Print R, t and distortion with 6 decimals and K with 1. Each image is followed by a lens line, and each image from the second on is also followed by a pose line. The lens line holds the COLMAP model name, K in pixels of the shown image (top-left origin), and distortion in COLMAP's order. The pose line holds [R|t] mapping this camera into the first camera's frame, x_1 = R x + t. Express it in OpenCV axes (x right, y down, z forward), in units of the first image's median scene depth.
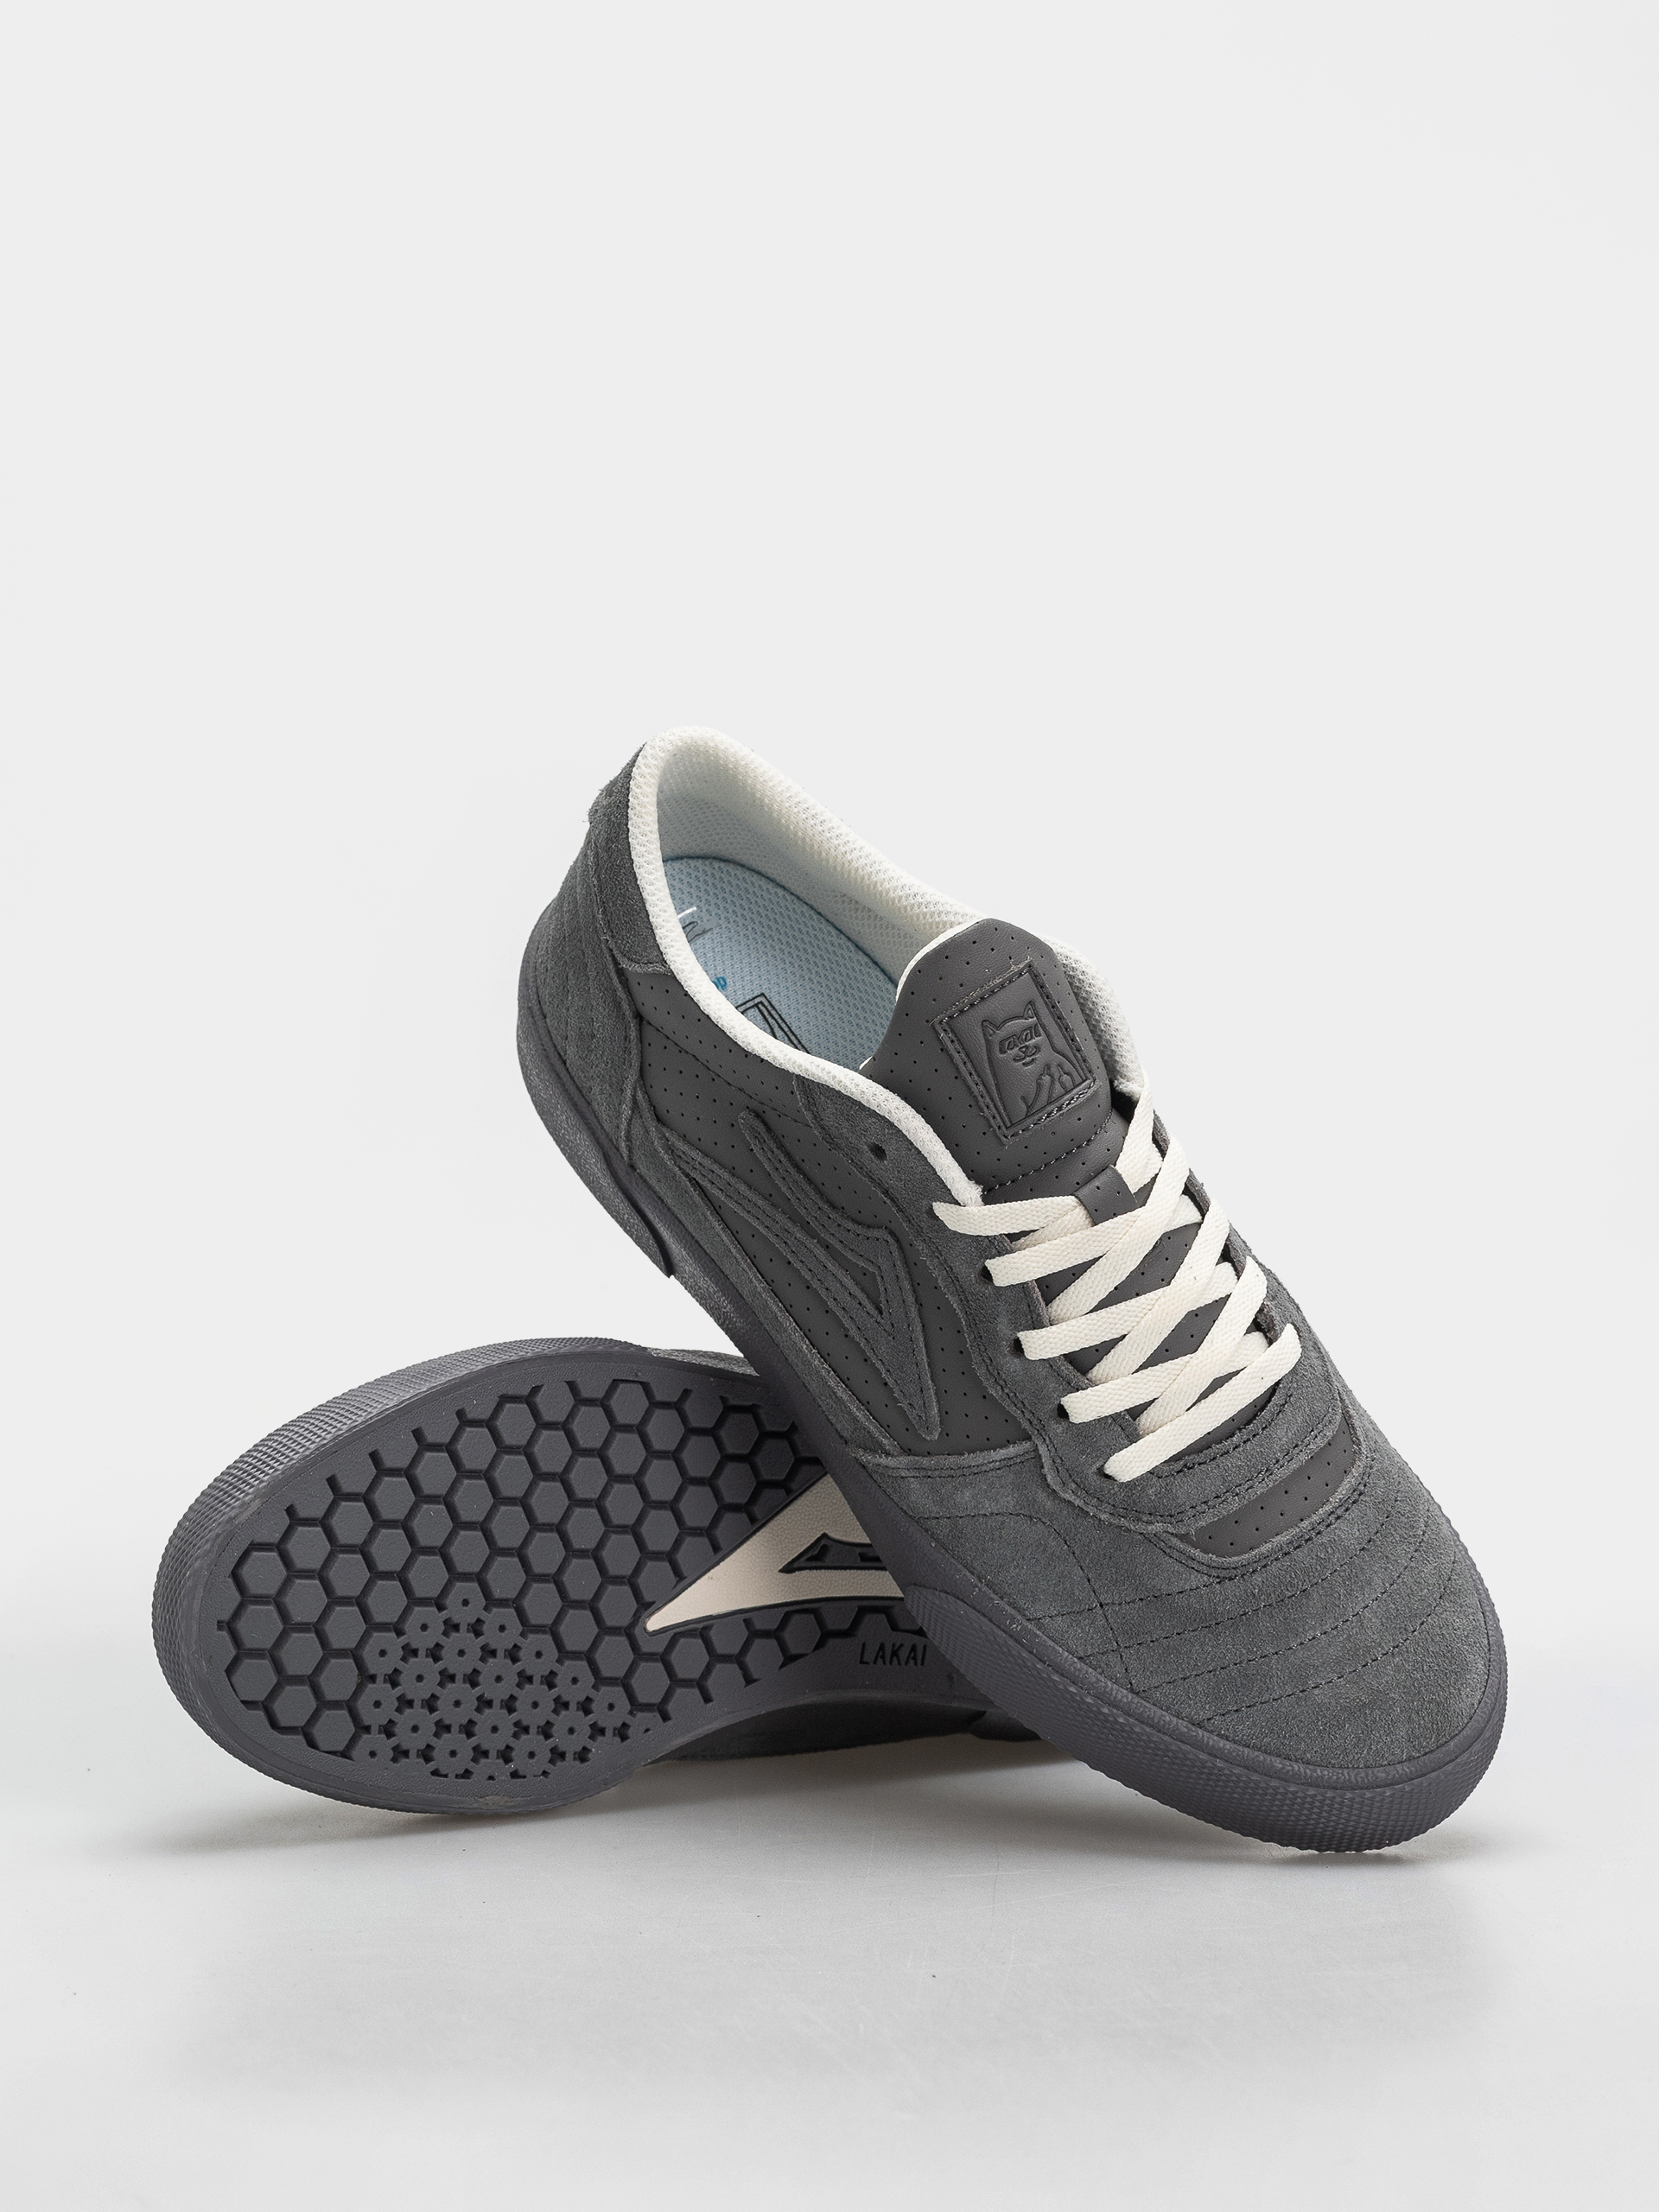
lens RADIAL K [[8179.0, 0, 829.5], [0, 8179.0, 1106.0], [0, 0, 1]] dist [0.175590, 4.646298]
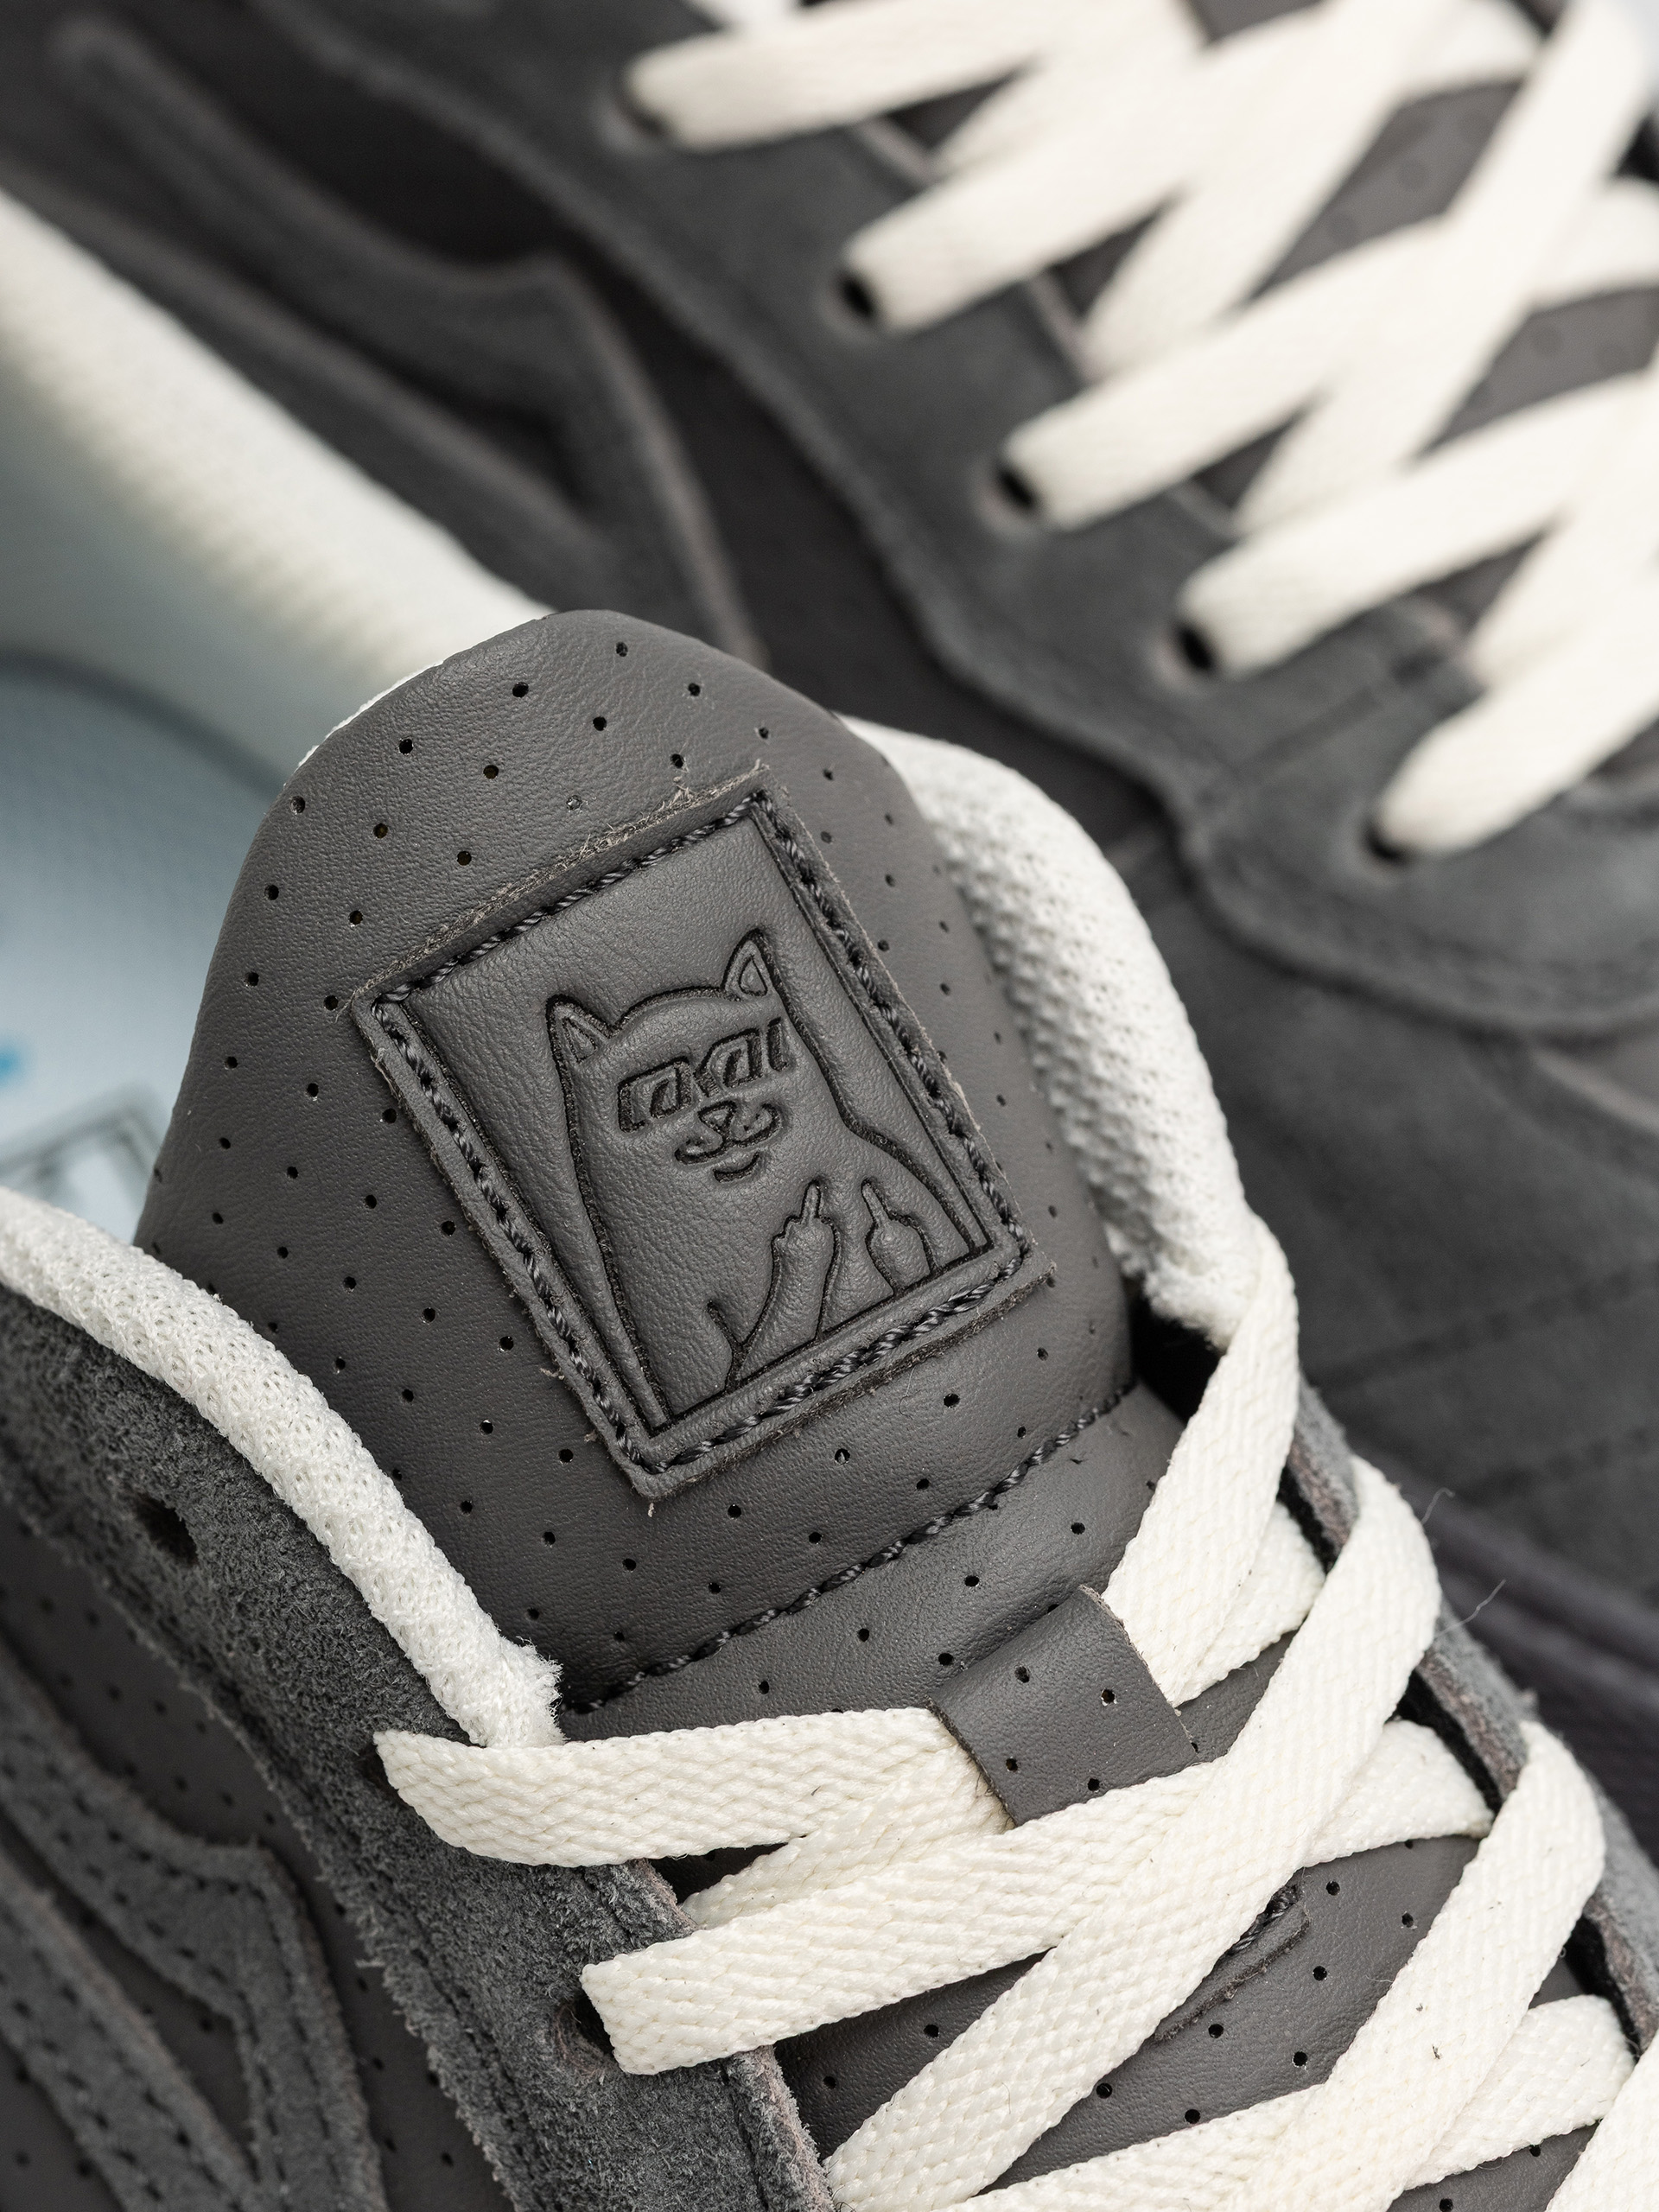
lens RADIAL K [[8179.0, 0, 829.5], [0, 8179.0, 1106.0], [0, 0, 1]] dist [0.175590, 4.646298]
pose [[0.986492, -0.005842, -0.163706, 0.067890], [-0.011844, 0.994205, -0.106851, 0.019445], [0.163382, 0.107346, 0.980705, 0.750931]]
